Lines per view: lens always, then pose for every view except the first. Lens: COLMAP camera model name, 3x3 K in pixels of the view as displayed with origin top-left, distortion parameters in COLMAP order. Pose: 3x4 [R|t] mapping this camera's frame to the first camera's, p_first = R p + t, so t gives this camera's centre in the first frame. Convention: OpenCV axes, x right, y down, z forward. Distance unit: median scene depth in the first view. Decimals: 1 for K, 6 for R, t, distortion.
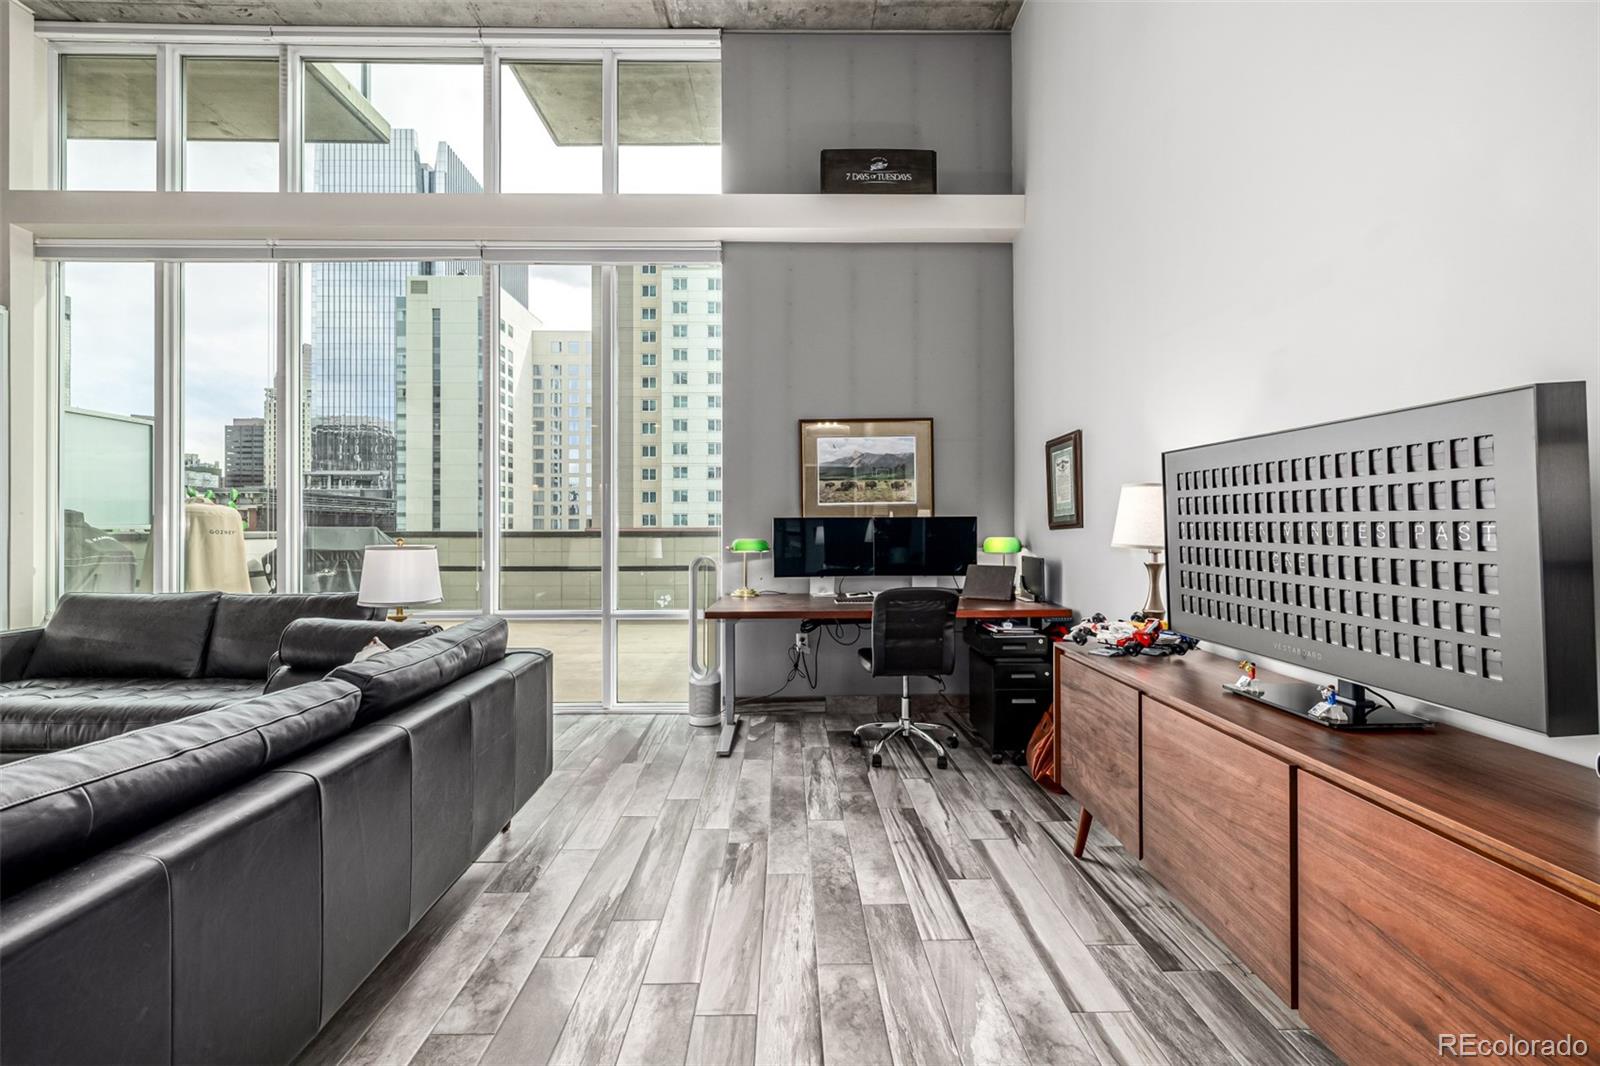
lens RADIAL K [[672.9, 0, 800.0], [0, 672.9, 533.0], [0, 0, 1]] dist [0.001139, 0.000145]
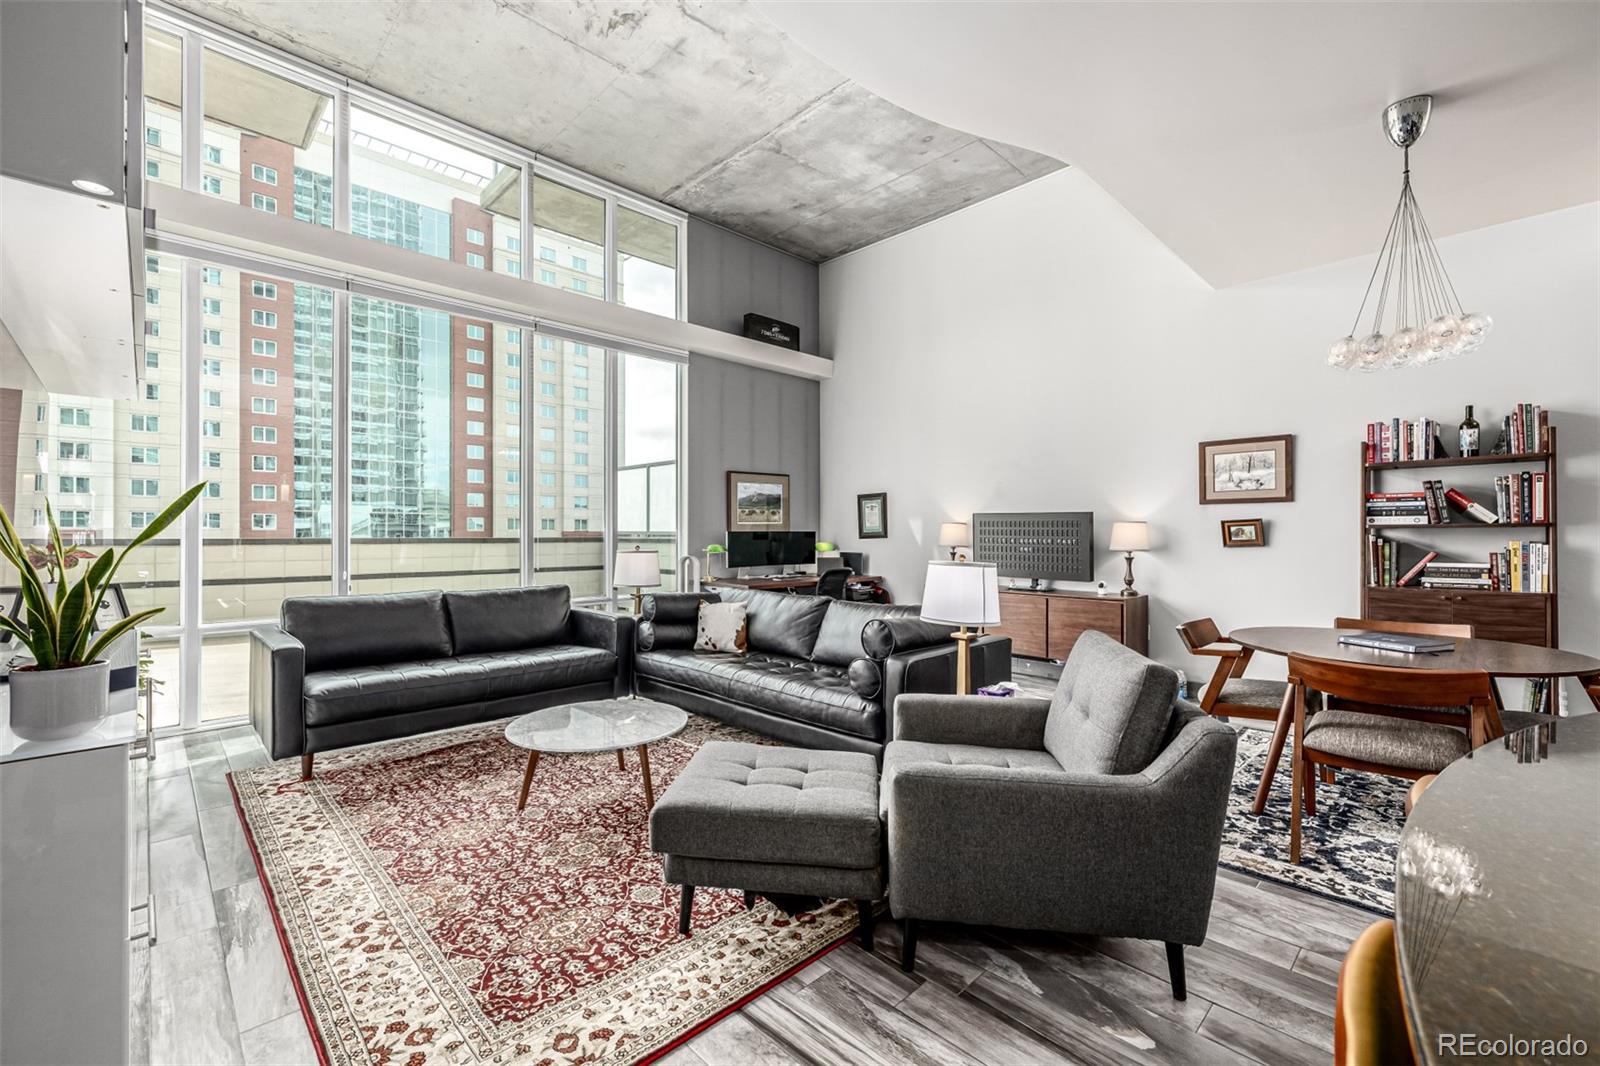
lens RADIAL K [[672.9, 0, 800.0], [0, 672.9, 533.0], [0, 0, 1]] dist [0.001139, 0.000145]
pose [[0.723840, 0.002581, 0.689963, -0.993000], [0.000377, 0.999991, -0.004137, -0.011680], [-0.689968, 0.003255, 0.723833, -0.287469]]
